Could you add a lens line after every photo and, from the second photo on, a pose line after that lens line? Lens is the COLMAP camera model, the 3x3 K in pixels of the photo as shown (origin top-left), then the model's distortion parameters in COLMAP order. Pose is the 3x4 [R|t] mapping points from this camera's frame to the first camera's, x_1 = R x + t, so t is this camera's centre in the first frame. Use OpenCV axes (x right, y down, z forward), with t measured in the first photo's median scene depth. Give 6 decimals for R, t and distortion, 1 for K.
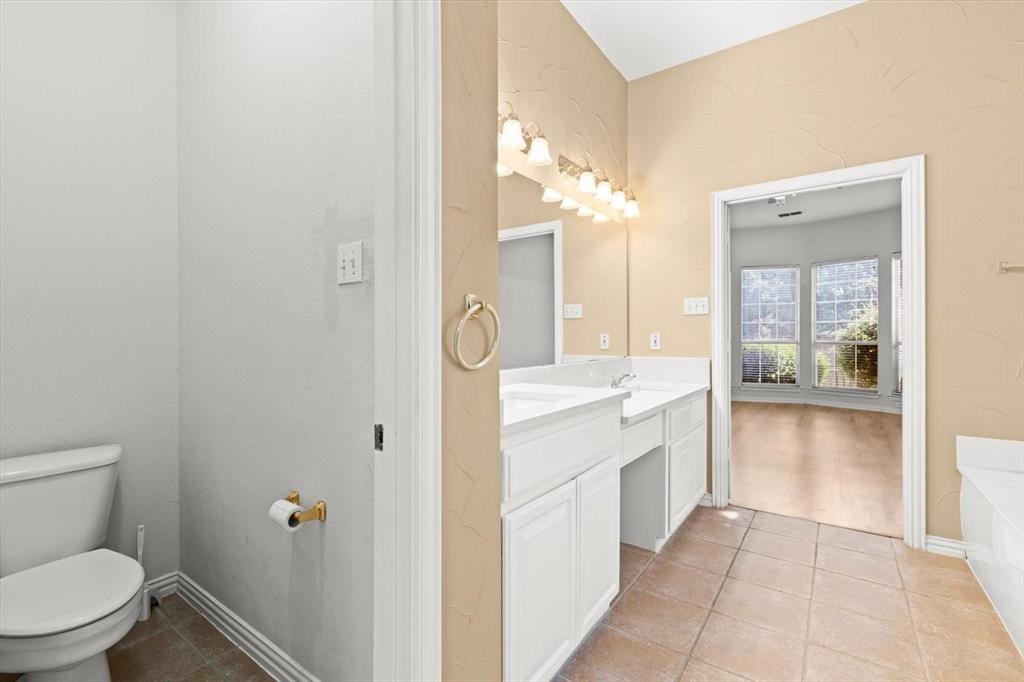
lens RADIAL K [[466.2, 0, 512.0], [0, 466.2, 339.4], [0, 0, 1]] dist [0.006797, -0.000748]
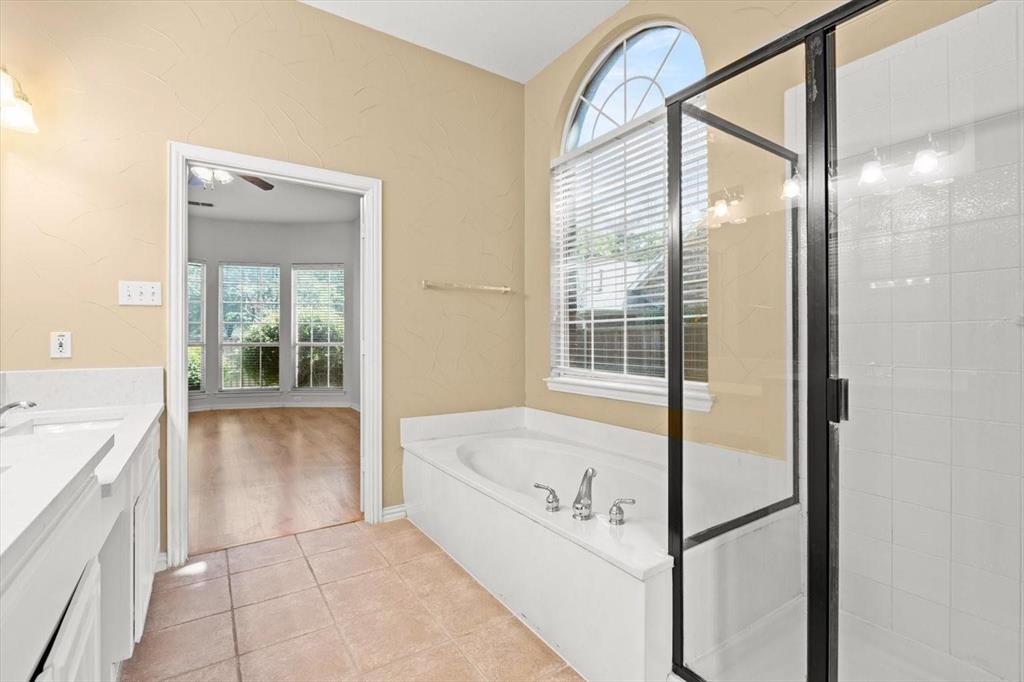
lens RADIAL K [[466.2, 0, 514.9], [0, 466.2, 335.6], [0, 0, 1]] dist [0.006797, -0.000748]
pose [[0.366706, 0.005532, 0.930320, -0.062760], [0.007062, 0.999937, -0.008730, 0.003066], [-0.930310, 0.009771, 0.366644, 0.245533]]
